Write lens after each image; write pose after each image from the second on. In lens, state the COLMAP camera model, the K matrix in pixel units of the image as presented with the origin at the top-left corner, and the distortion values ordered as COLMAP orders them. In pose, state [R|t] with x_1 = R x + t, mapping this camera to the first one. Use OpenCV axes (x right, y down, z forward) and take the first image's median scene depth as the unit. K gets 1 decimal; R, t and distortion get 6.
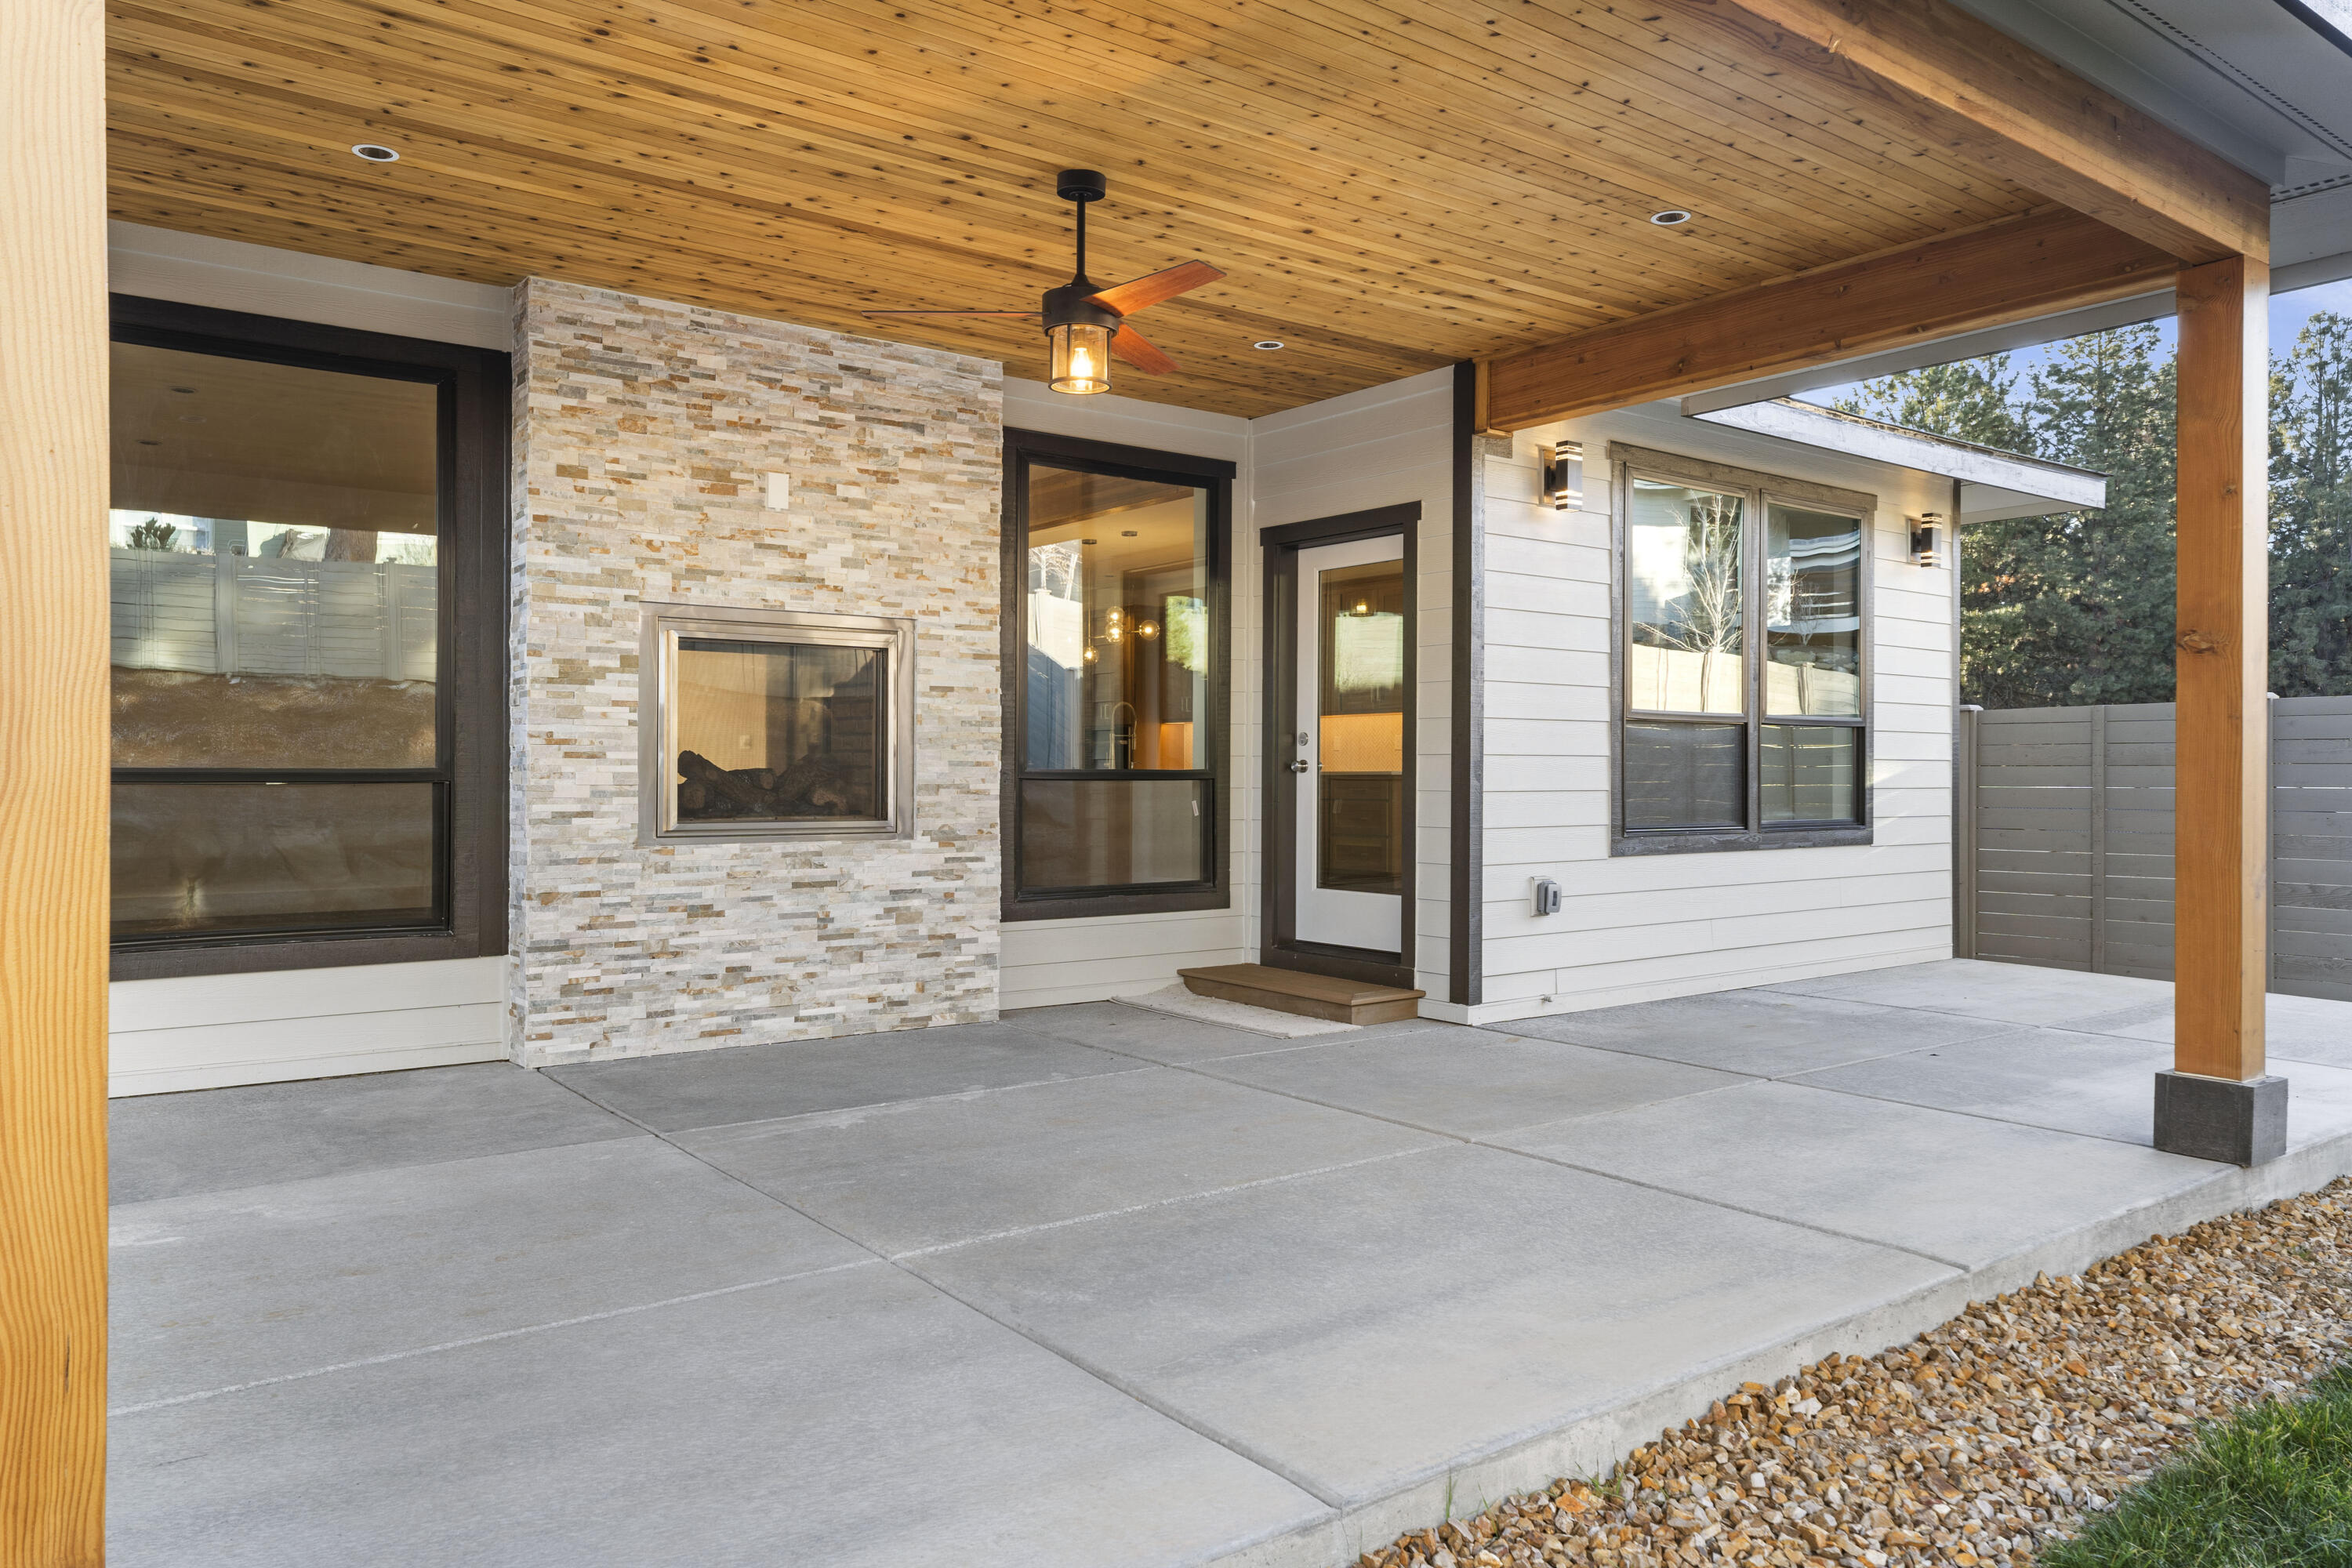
lens RADIAL K [[1621.7, 0, 1176.7], [0, 1621.7, 761.9], [0, 0, 1]] dist [-0.002386, 0.000313]
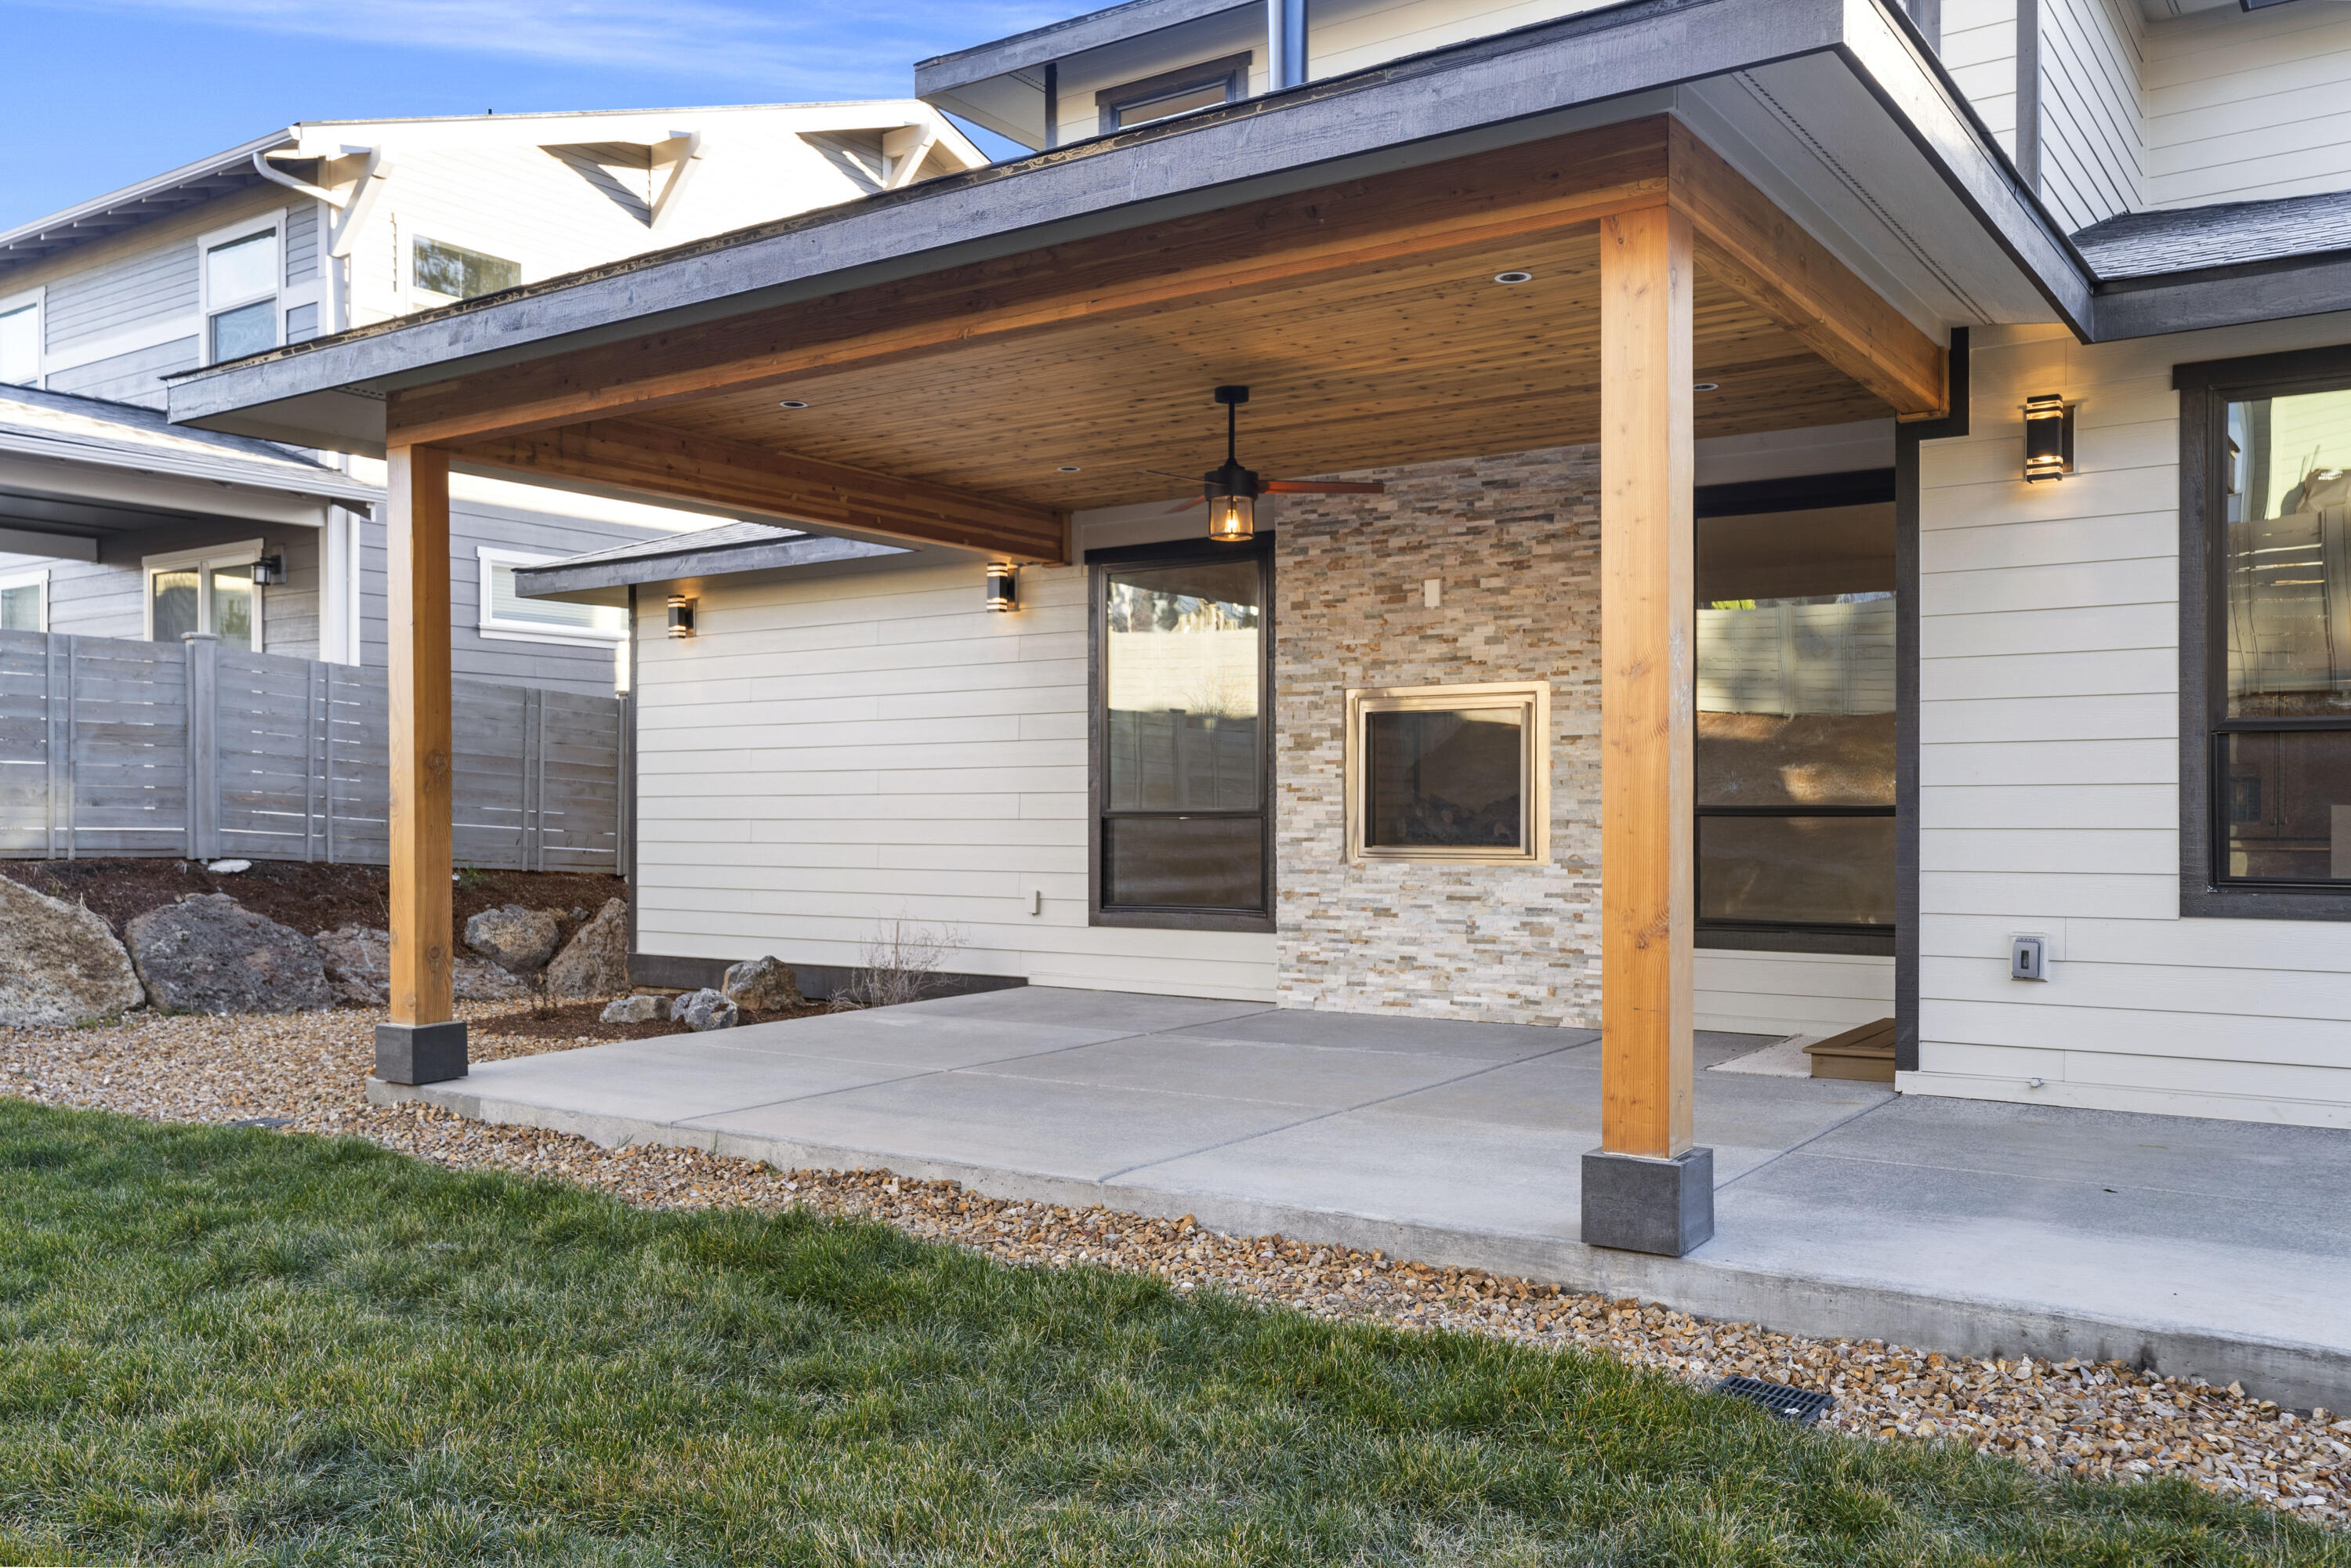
lens RADIAL K [[1910.4, 0, 1178.6], [0, 1910.4, 810.3], [0, 0, 1]] dist [-0.001242, -0.001299]
pose [[0.314814, -0.004323, -0.949143, 1.144944], [0.009100, 0.999957, -0.001536, 0.007181], [0.949110, -0.008154, 0.314840, 0.325527]]
